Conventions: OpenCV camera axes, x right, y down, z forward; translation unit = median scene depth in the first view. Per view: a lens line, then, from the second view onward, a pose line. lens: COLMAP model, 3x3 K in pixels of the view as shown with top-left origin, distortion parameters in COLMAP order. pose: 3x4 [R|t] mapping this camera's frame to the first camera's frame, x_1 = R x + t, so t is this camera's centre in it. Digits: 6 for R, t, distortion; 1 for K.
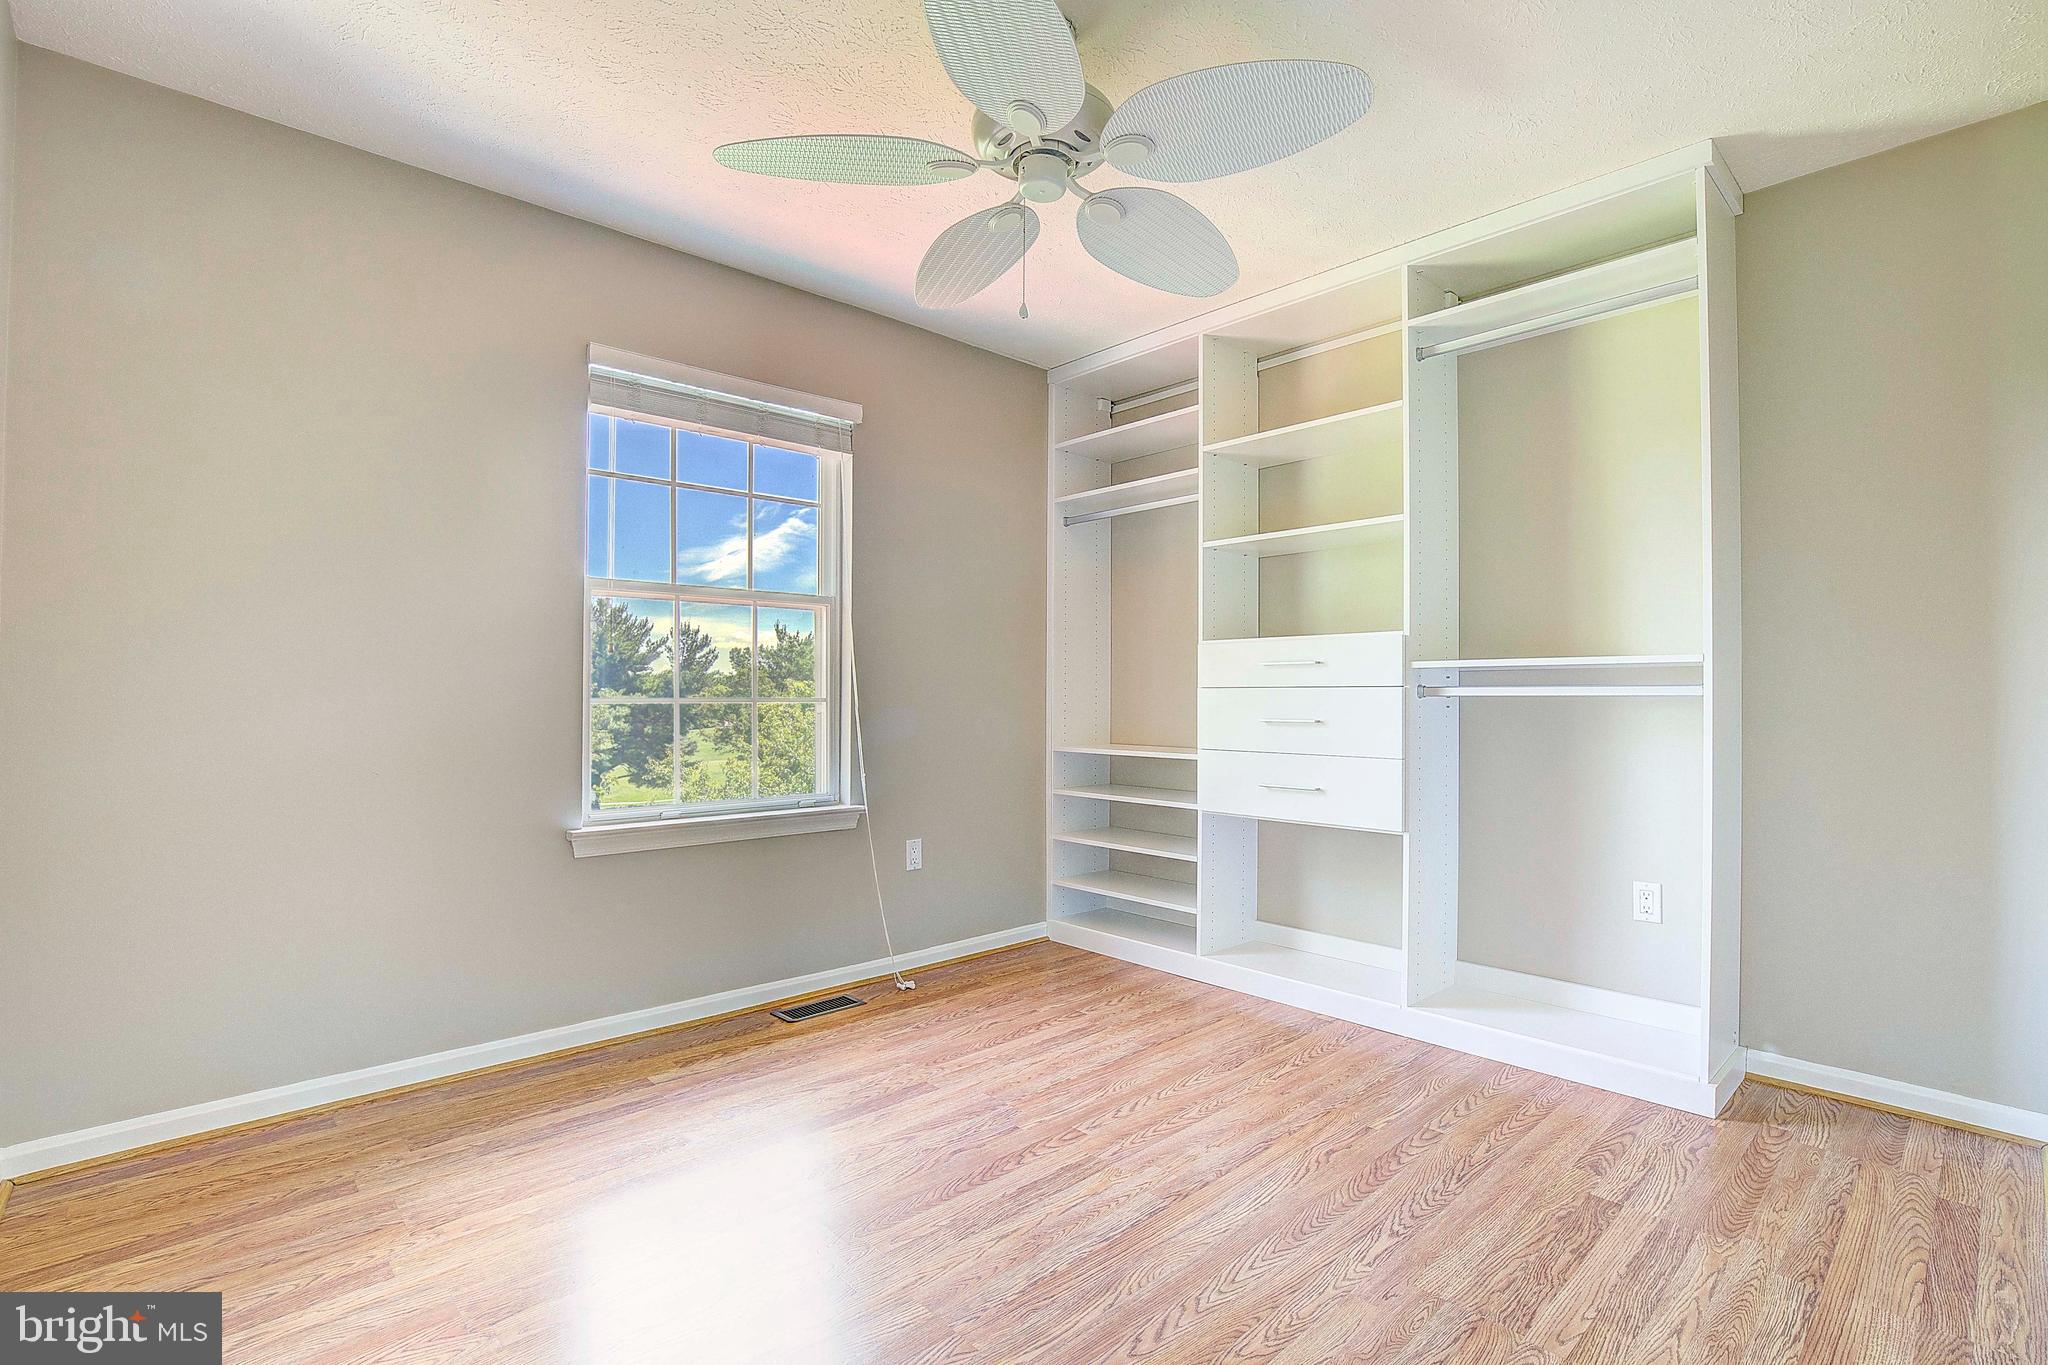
lens RADIAL K [[952.6, 0, 1020.1], [0, 952.6, 694.3], [0, 0, 1]] dist [-0.032167, 0.006563]
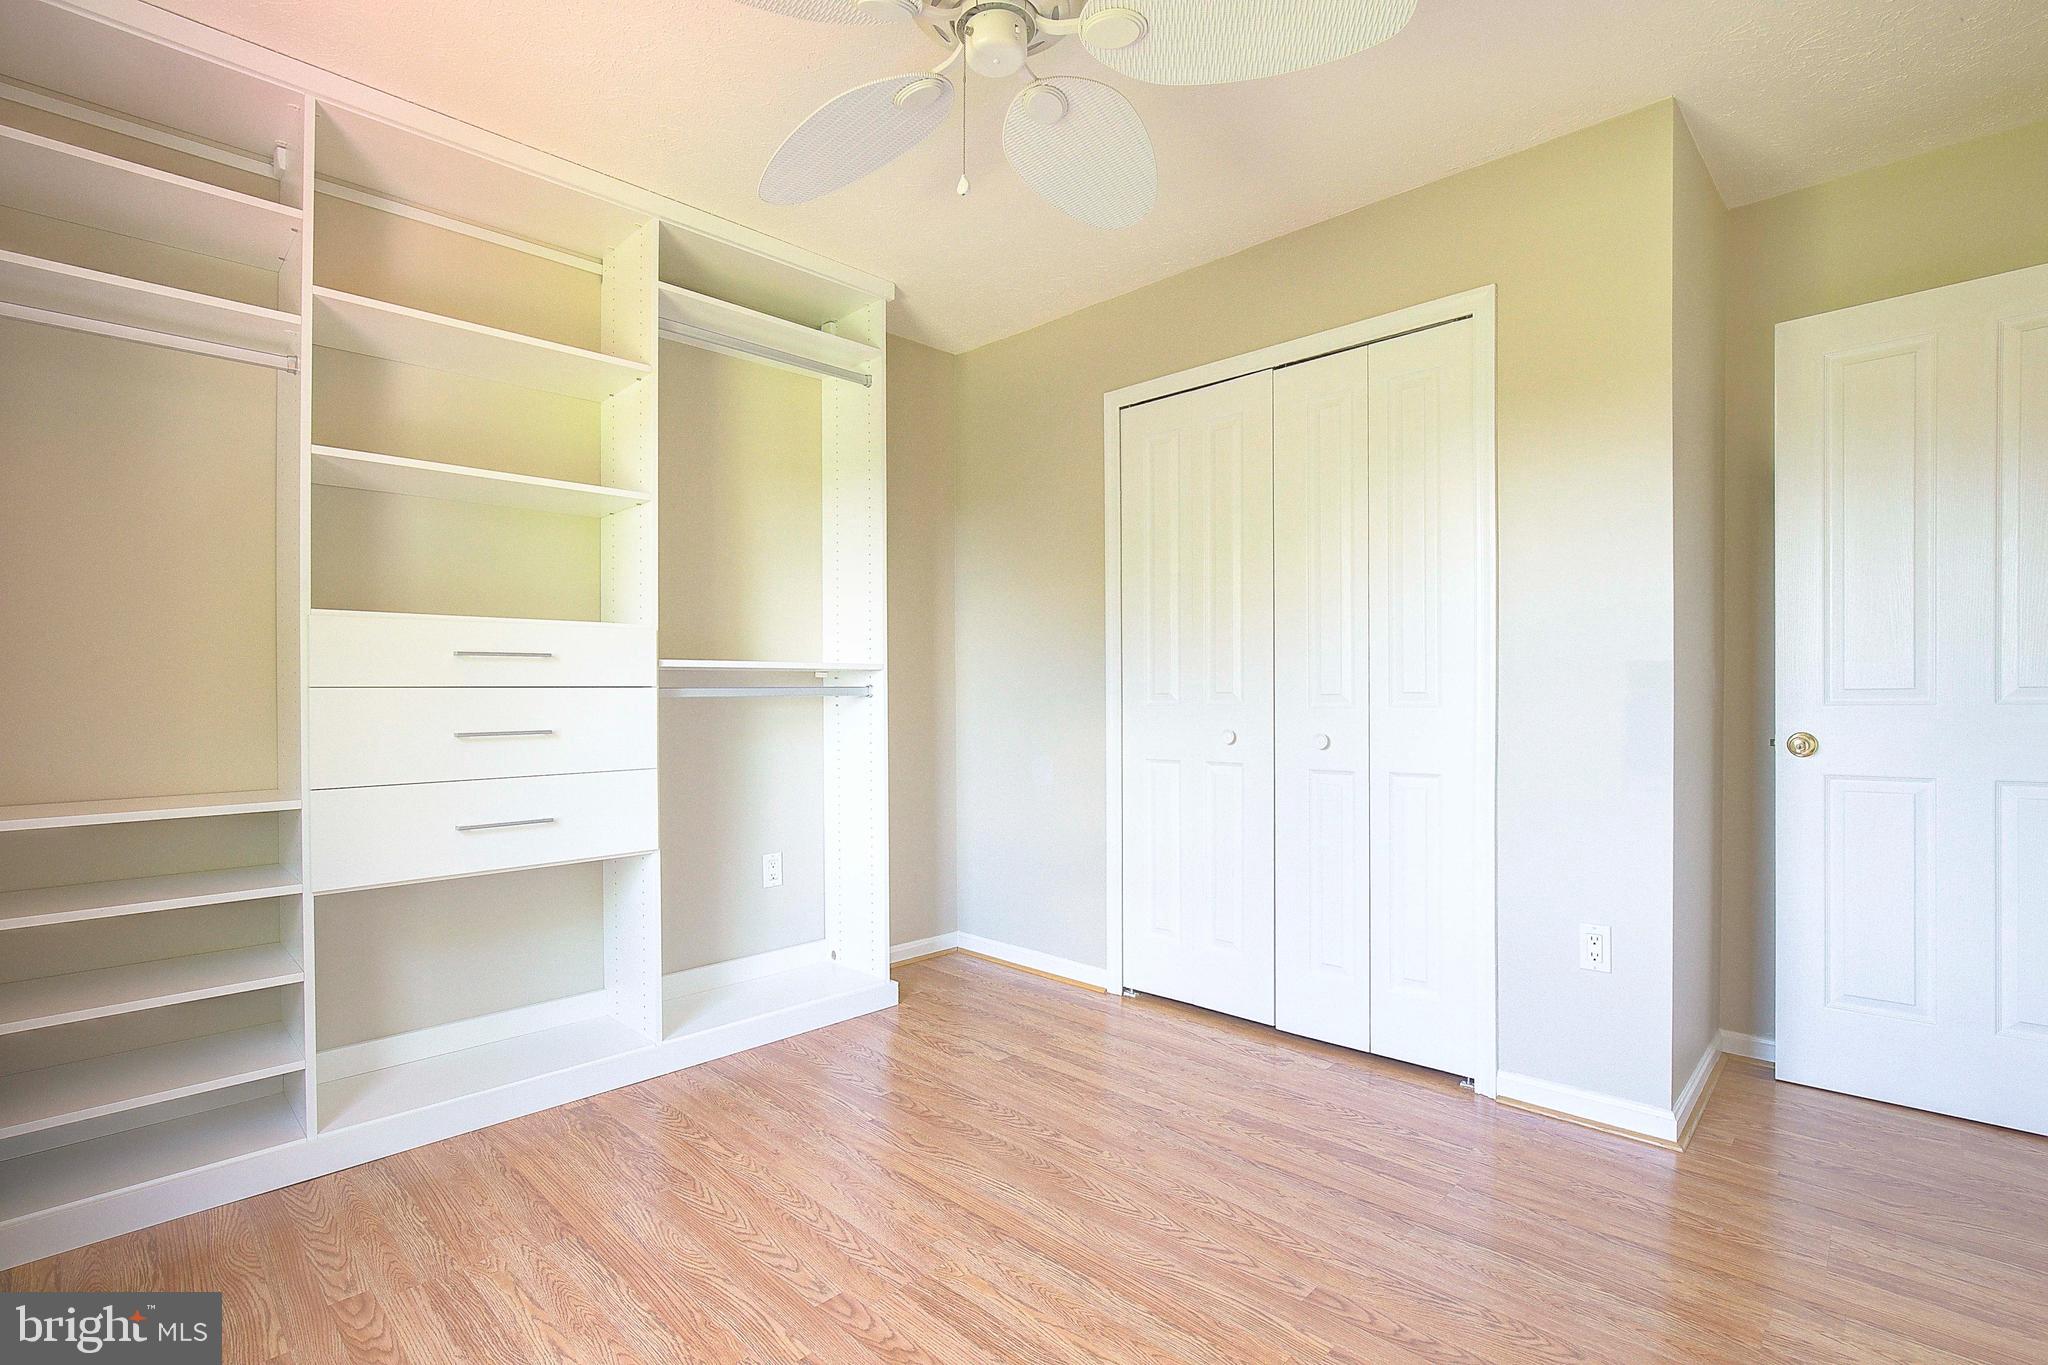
lens RADIAL K [[952.6, 0, 1083.0], [0, 952.6, 696.0], [0, 0, 1]] dist [-0.032167, 0.006563]
pose [[-0.098004, -0.007755, 0.995156, -0.524942], [0.002499, 0.999965, 0.008039, -0.006118], [-0.995183, 0.003275, -0.097982, 0.685144]]
